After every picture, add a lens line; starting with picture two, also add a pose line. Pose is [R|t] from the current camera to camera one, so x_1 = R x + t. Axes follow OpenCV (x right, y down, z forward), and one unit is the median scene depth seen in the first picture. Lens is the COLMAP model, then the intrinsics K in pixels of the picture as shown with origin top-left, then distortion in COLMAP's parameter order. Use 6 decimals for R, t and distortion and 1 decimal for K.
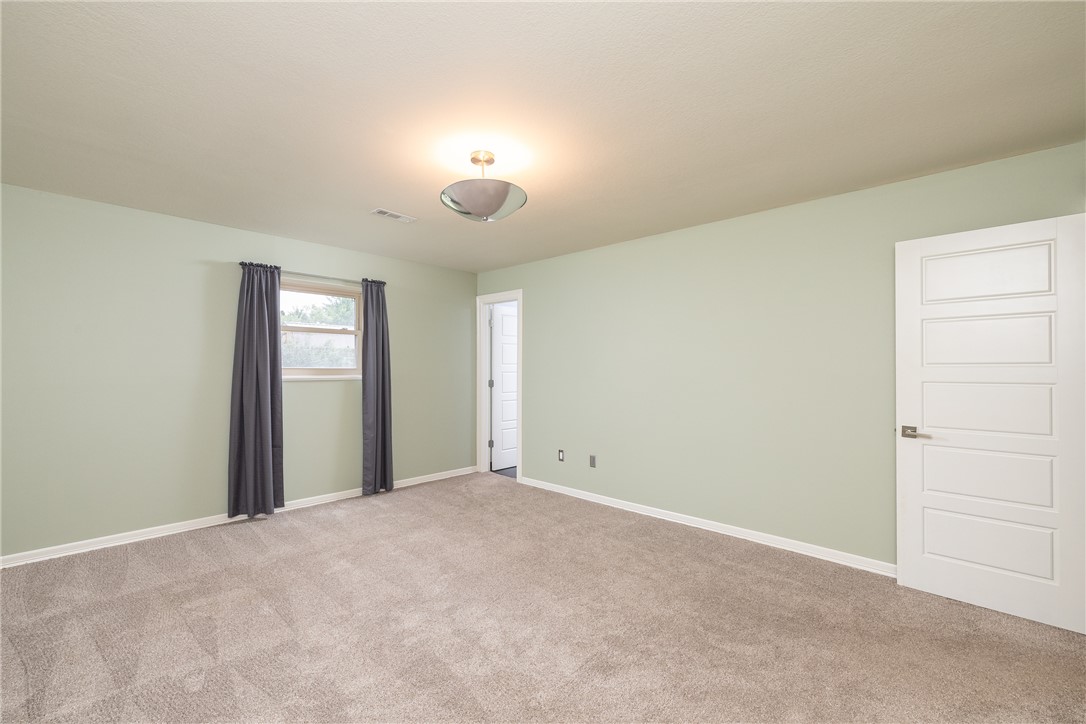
lens RADIAL K [[450.3, 0, 553.6], [0, 450.3, 362.8], [0, 0, 1]] dist [0.000266, 0.000125]
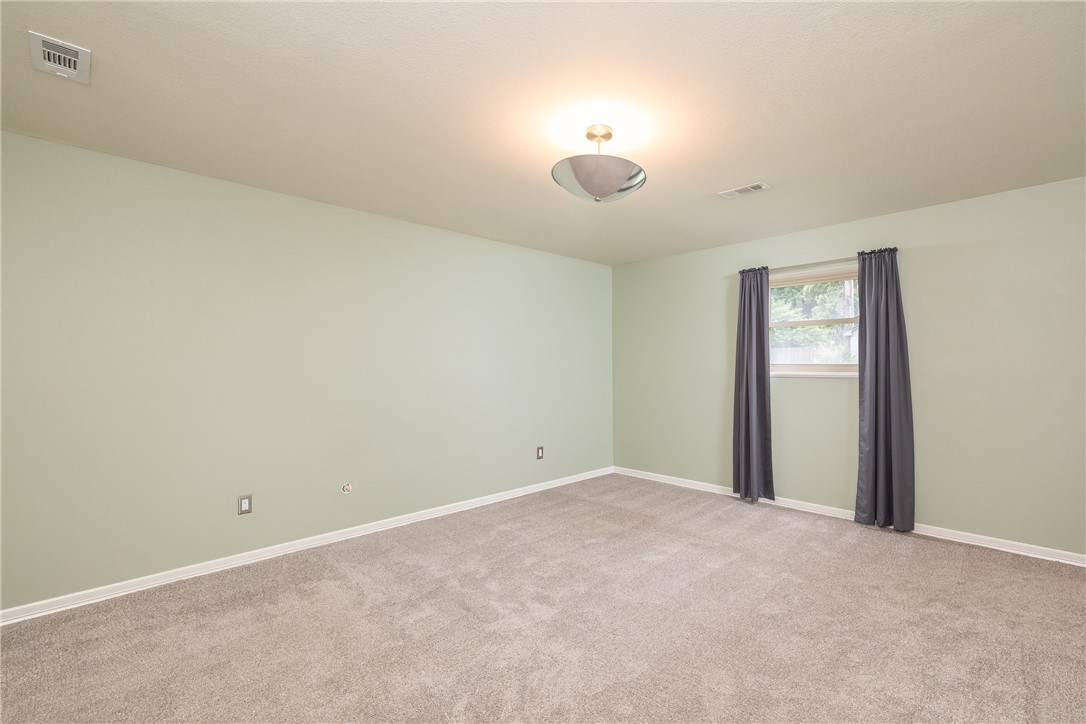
lens RADIAL K [[450.3, 0, 553.6], [0, 450.3, 362.8], [0, 0, 1]] dist [0.000266, 0.000125]
pose [[-0.006897, -0.004275, -0.999967, 0.427947], [0.019907, 0.999792, -0.004411, 0.002687], [0.999778, -0.019937, -0.006810, 0.514485]]
